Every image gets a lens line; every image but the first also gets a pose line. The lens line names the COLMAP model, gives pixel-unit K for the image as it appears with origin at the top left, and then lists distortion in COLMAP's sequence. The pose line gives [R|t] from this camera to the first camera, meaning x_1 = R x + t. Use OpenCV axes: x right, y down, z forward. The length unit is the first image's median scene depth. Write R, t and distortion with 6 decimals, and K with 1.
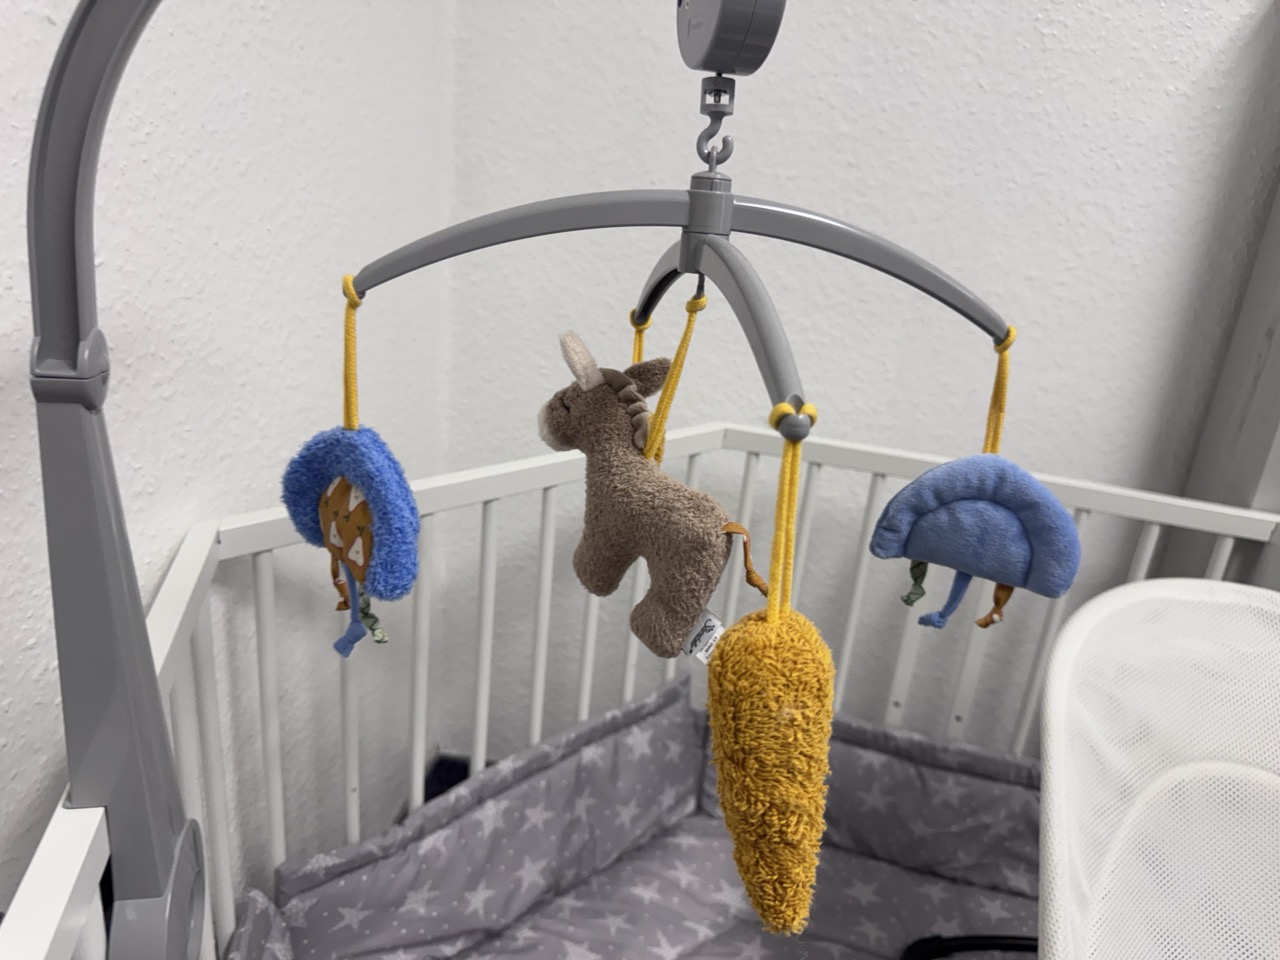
lens RADIAL K [[919.7, 0, 635.4], [0, 919.7, 480.1], [0, 0, 1]] dist [-0.001115, -0.014574]
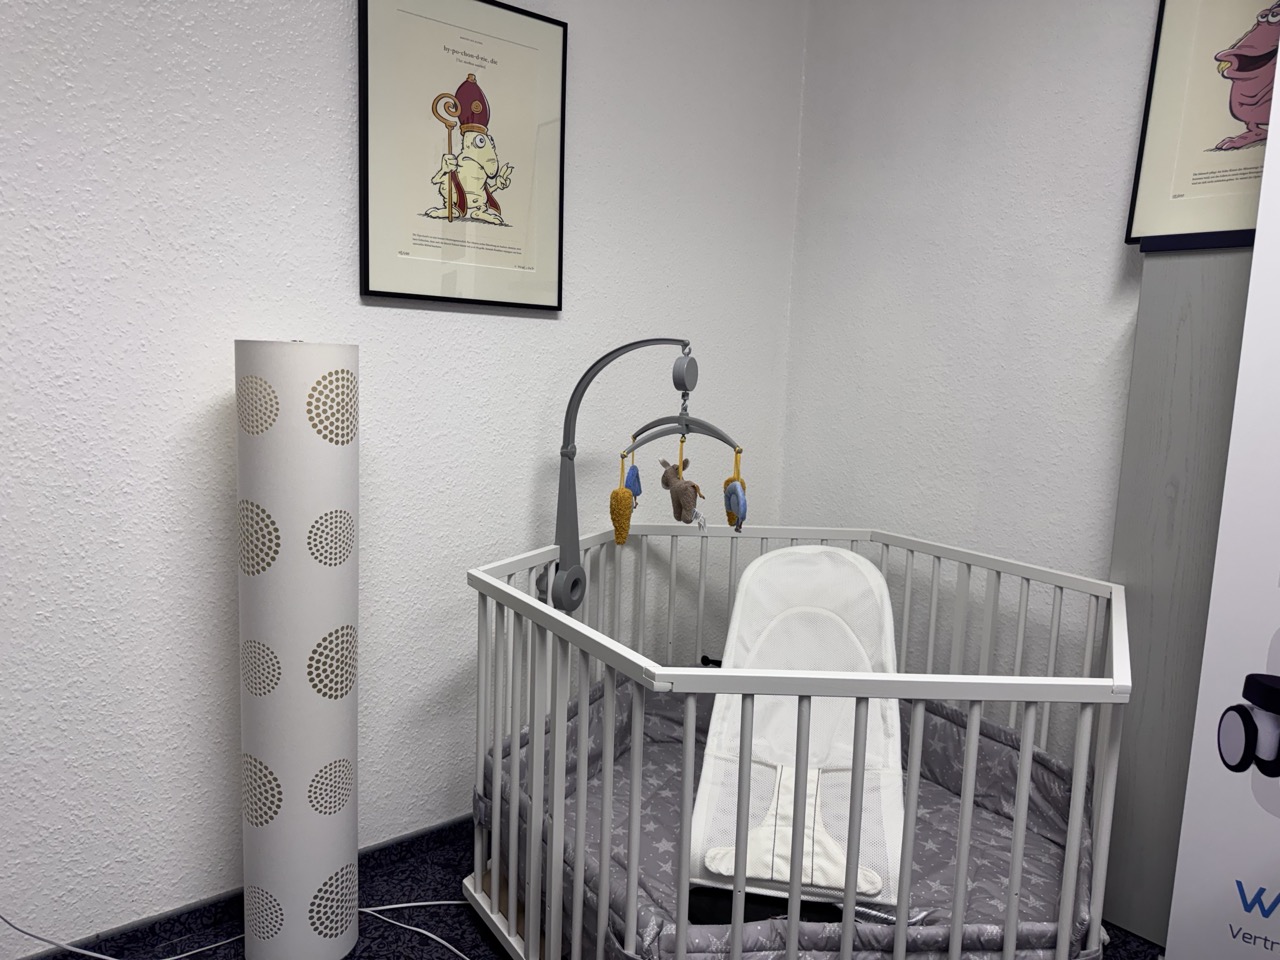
lens RADIAL K [[919.7, 0, 641.5], [0, 919.7, 479.9], [0, 0, 1]] dist [-0.001115, -0.014574]
pose [[0.747988, 0.014842, -0.663546, 1.070360], [-0.189427, 0.962941, -0.191995, 0.323595], [0.636106, 0.269304, 0.723080, -0.836478]]
